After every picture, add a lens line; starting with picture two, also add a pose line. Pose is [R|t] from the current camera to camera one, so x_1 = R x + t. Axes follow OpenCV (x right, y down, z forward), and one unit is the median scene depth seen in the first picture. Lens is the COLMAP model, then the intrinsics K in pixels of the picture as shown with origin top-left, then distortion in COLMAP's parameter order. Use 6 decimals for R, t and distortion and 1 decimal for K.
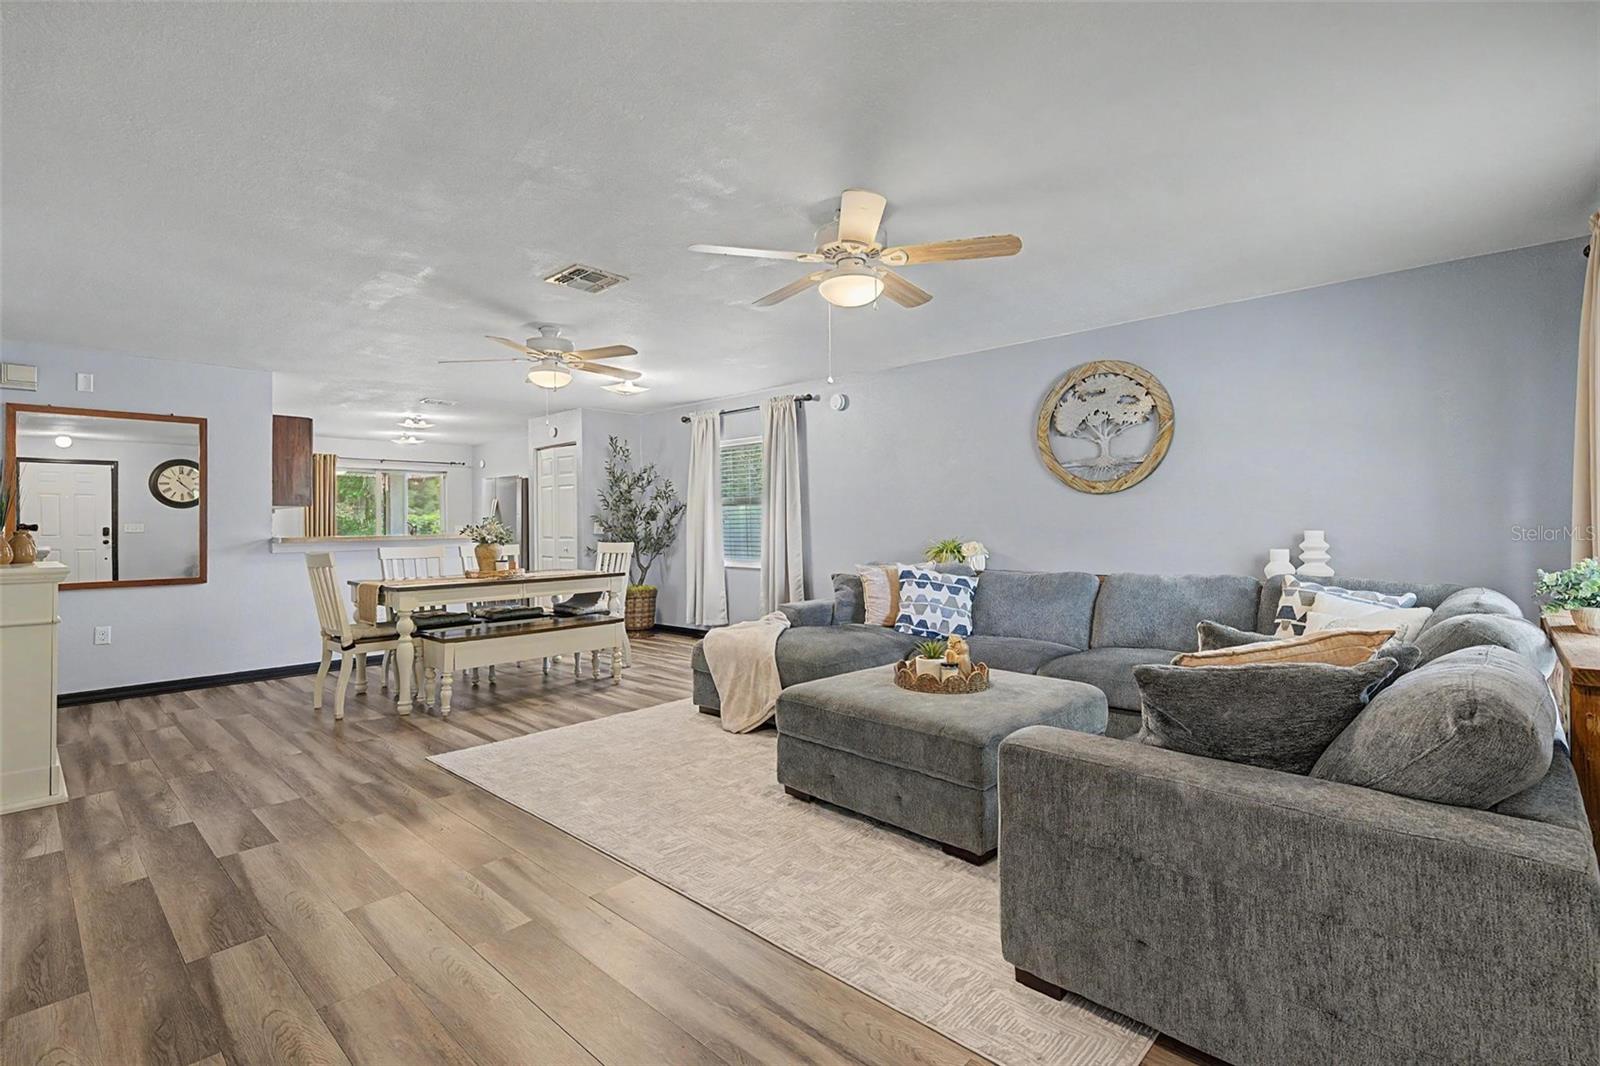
lens RADIAL K [[728.8, 0, 797.3], [0, 728.8, 521.0], [0, 0, 1]] dist [-0.000676, -0.000237]
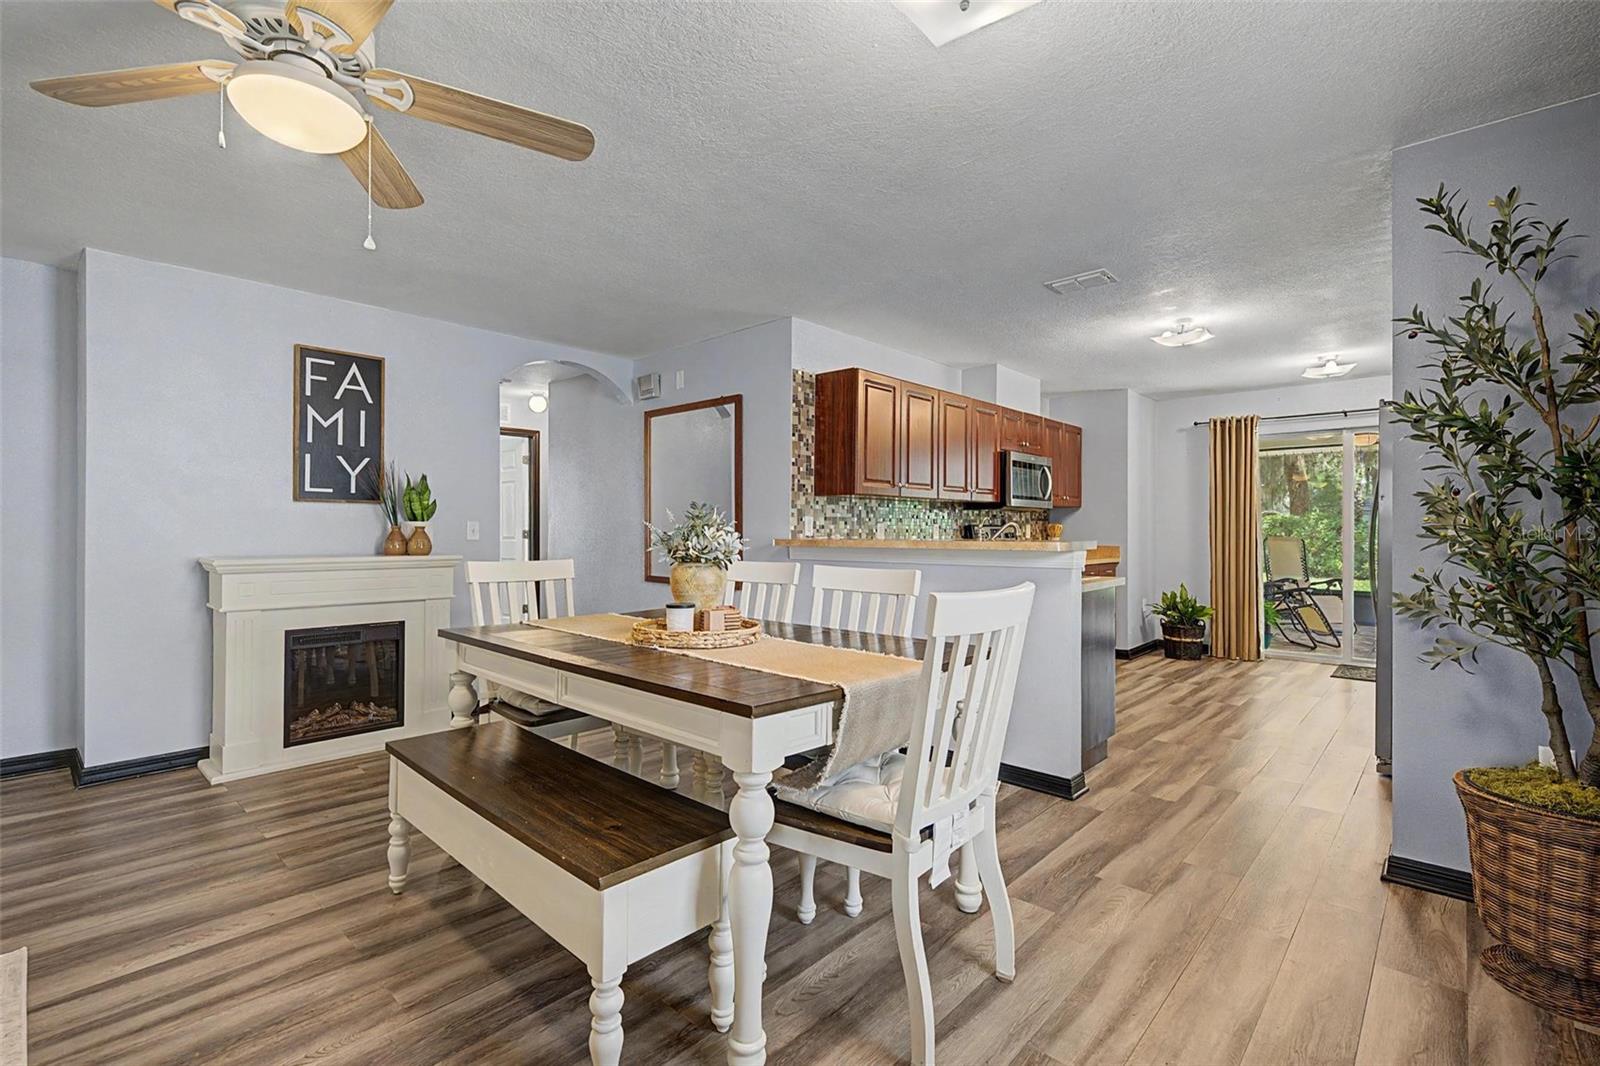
lens RADIAL K [[717.7, 0, 801.2], [0, 717.7, 529.0], [0, 0, 1]] dist [-0.001344, -0.000075]
pose [[-0.000746, 0.012027, -0.999927, 0.017846], [-0.000040, 0.999928, 0.012027, 0.003614], [1.000000, 0.000049, -0.000745, 1.252994]]
